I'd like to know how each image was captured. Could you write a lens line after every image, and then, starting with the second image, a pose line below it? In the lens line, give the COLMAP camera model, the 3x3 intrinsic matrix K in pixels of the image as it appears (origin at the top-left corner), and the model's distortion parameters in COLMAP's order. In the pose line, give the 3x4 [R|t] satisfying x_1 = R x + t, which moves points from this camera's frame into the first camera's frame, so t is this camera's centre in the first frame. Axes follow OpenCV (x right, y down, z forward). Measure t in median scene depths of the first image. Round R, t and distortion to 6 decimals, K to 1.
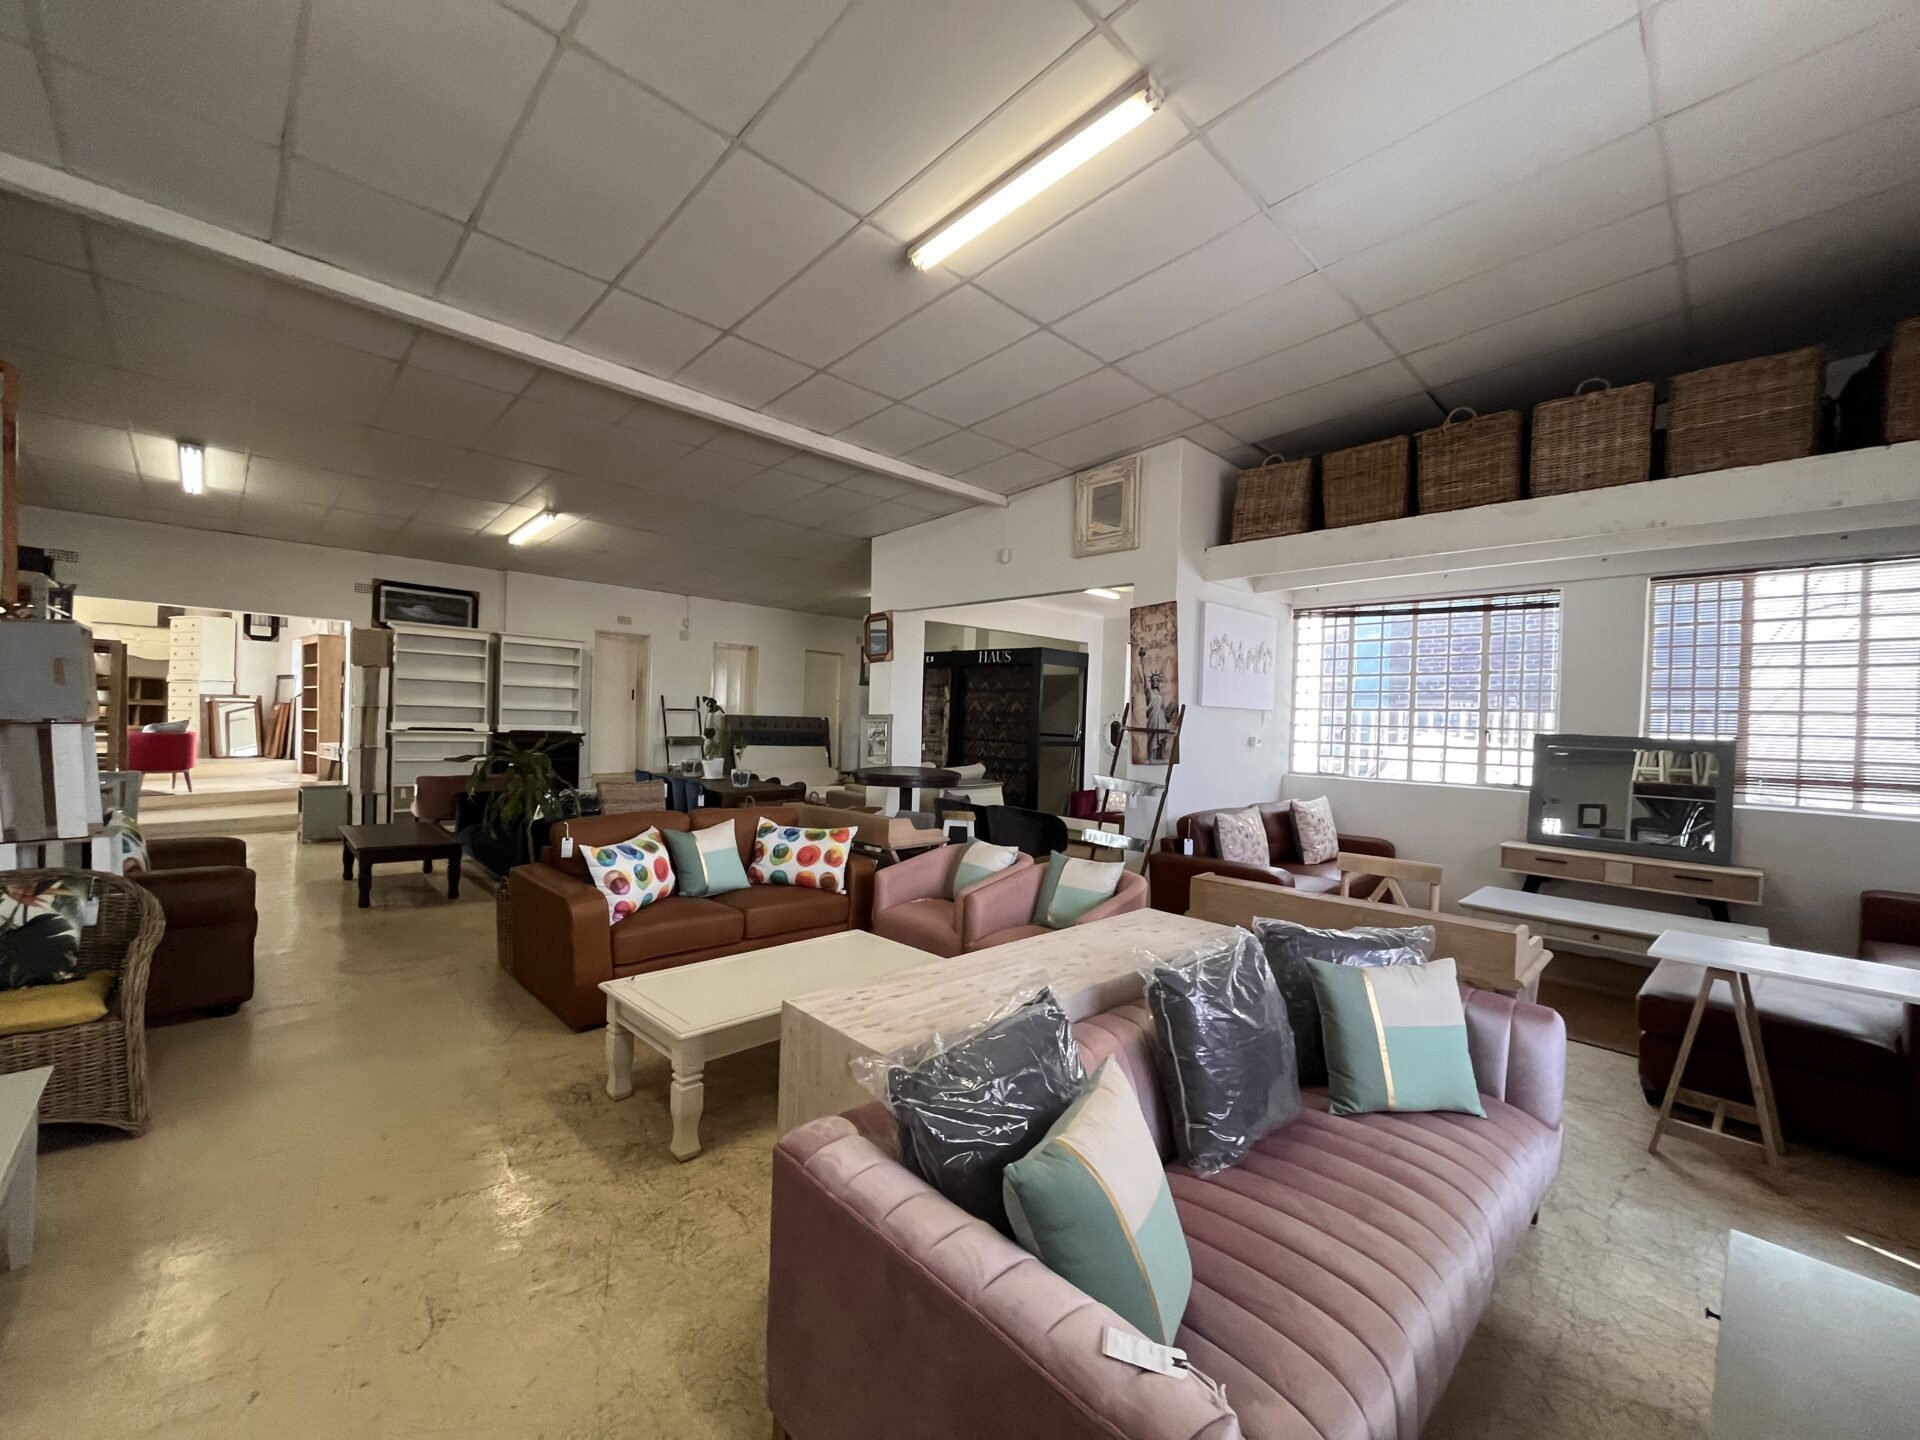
lens RADIAL K [[770.7, 0, 961.2], [0, 770.7, 727.2], [0, 0, 1]] dist [-0.002076, -0.000465]
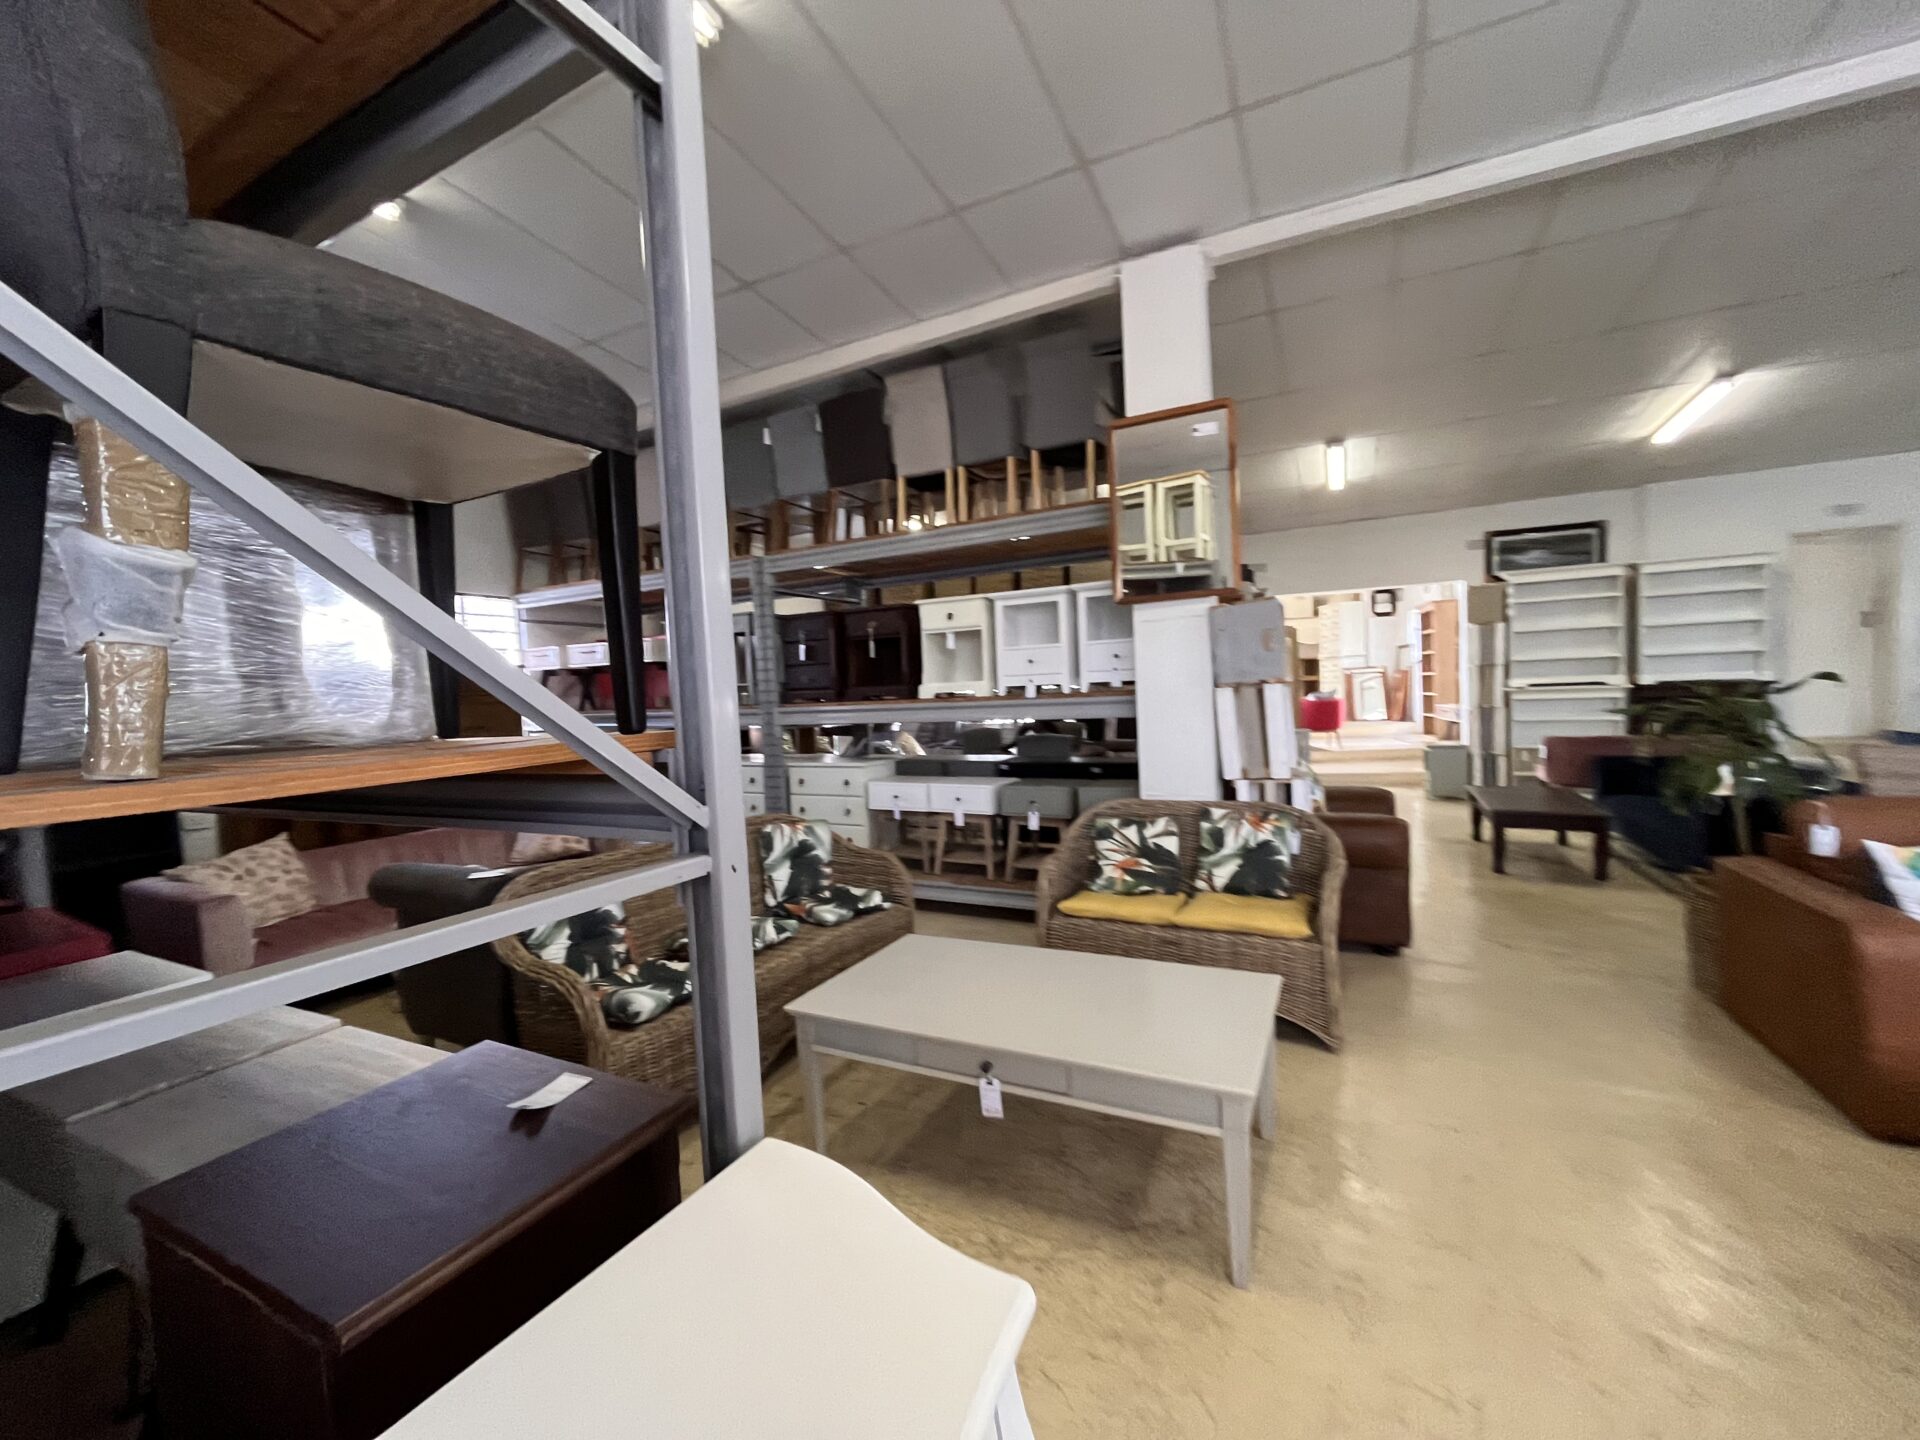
lens RADIAL K [[773.6, 0, 953.7], [0, 773.6, 734.3], [0, 0, 1]] dist [-0.001960, -0.000164]
pose [[0.324640, 0.005804, -0.945820, -0.109254], [0.044543, 0.998778, 0.021417, 0.016018], [0.944788, -0.049083, 0.323985, 0.078905]]
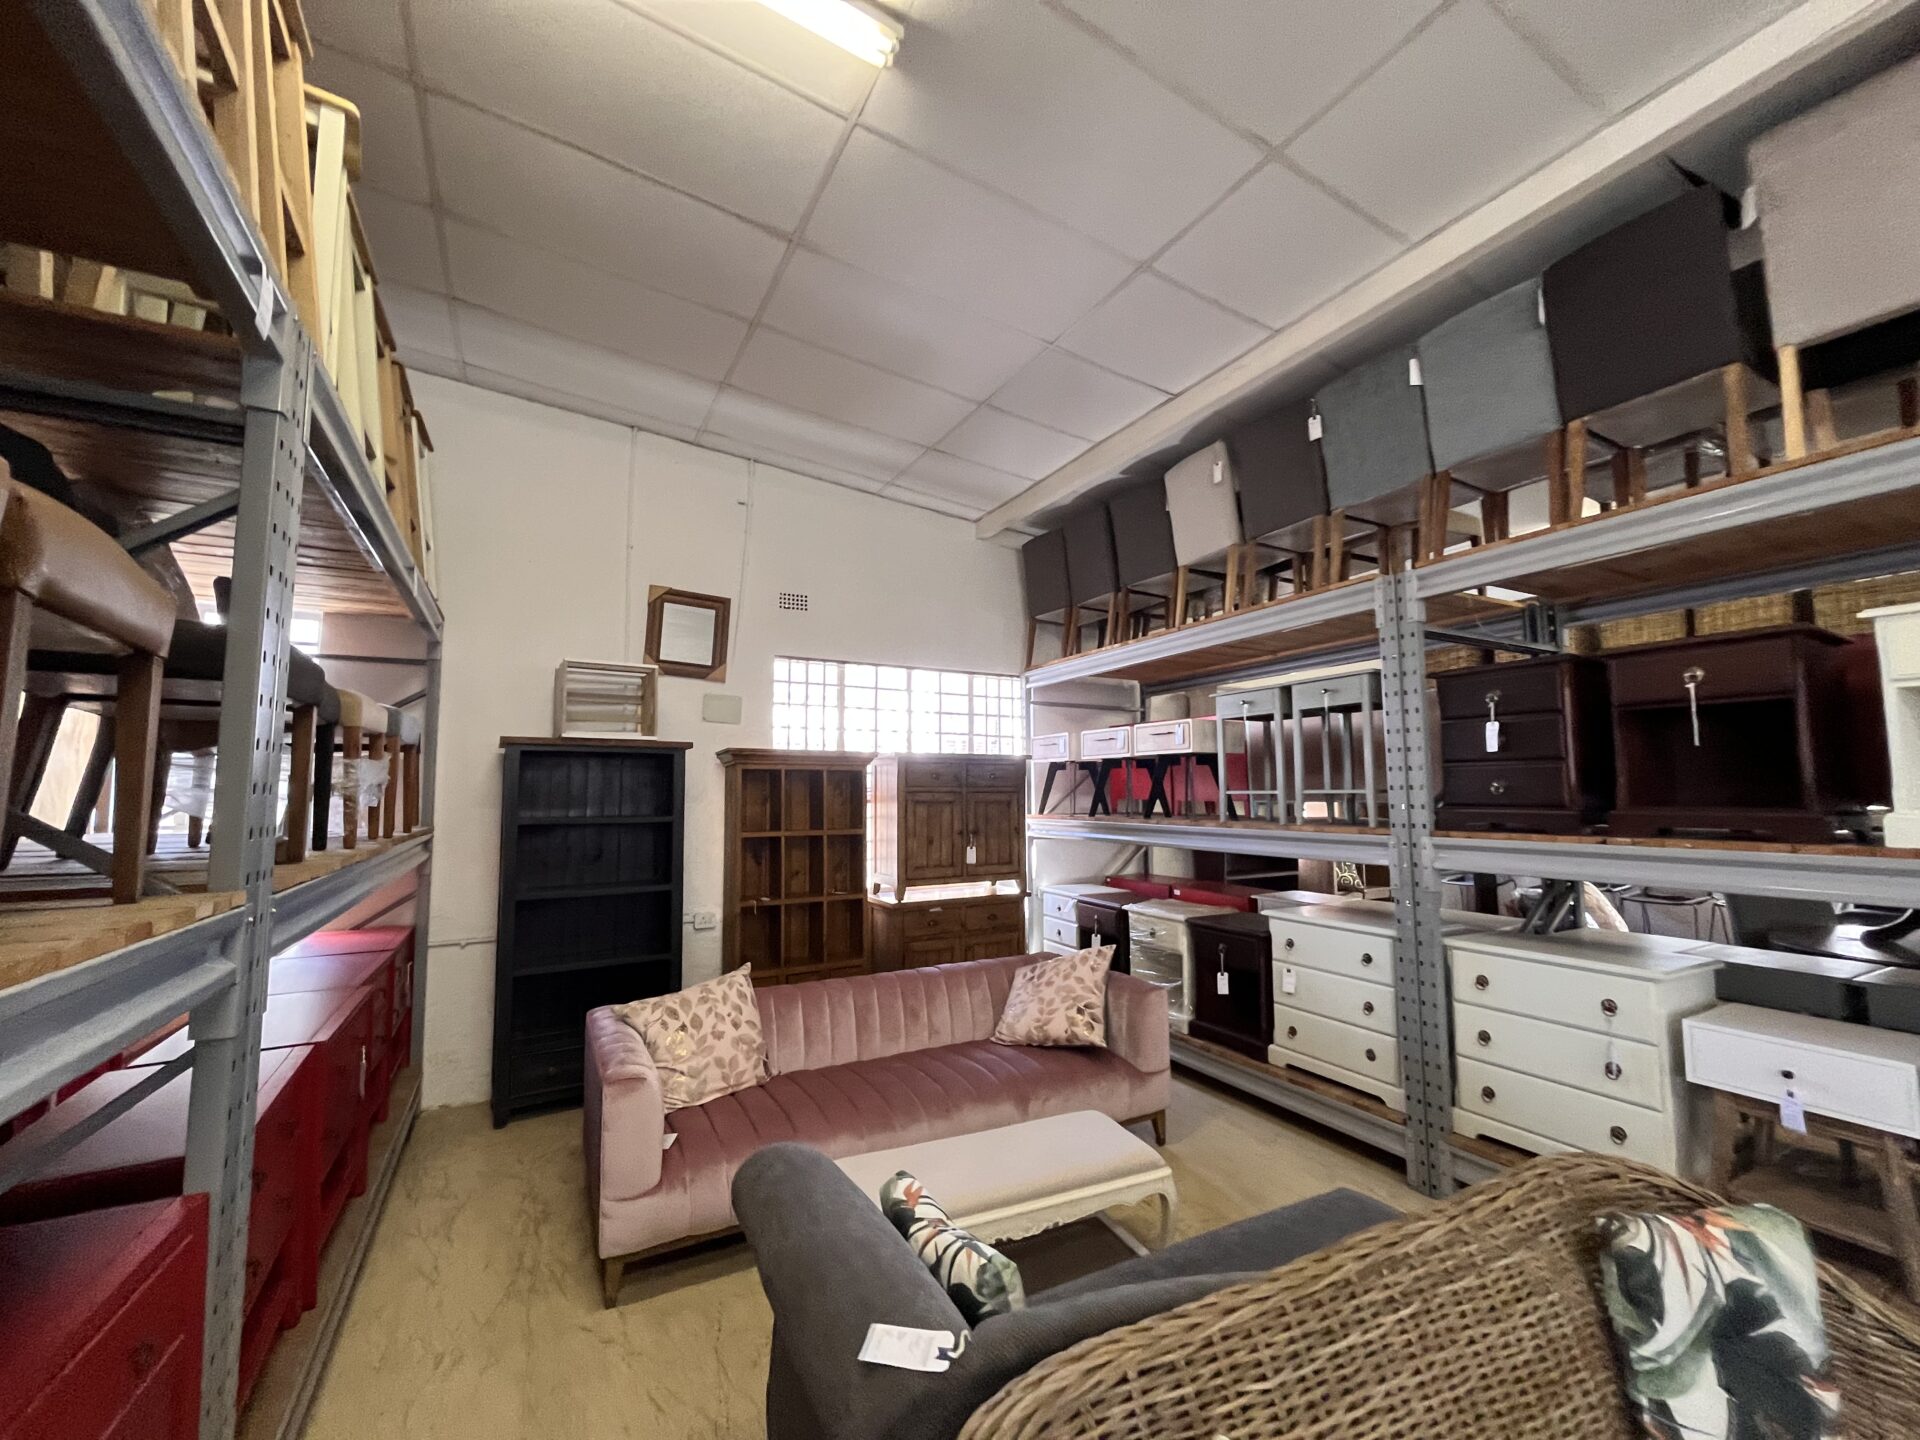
lens RADIAL K [[770.7, 0, 961.2], [0, 770.7, 727.2], [0, 0, 1]] dist [-0.002076, -0.000465]
pose [[-0.256957, -0.118853, -0.959087, -0.488986], [-0.016374, 0.992802, -0.118644, -0.012588], [0.966284, -0.014782, -0.257054, 0.011910]]
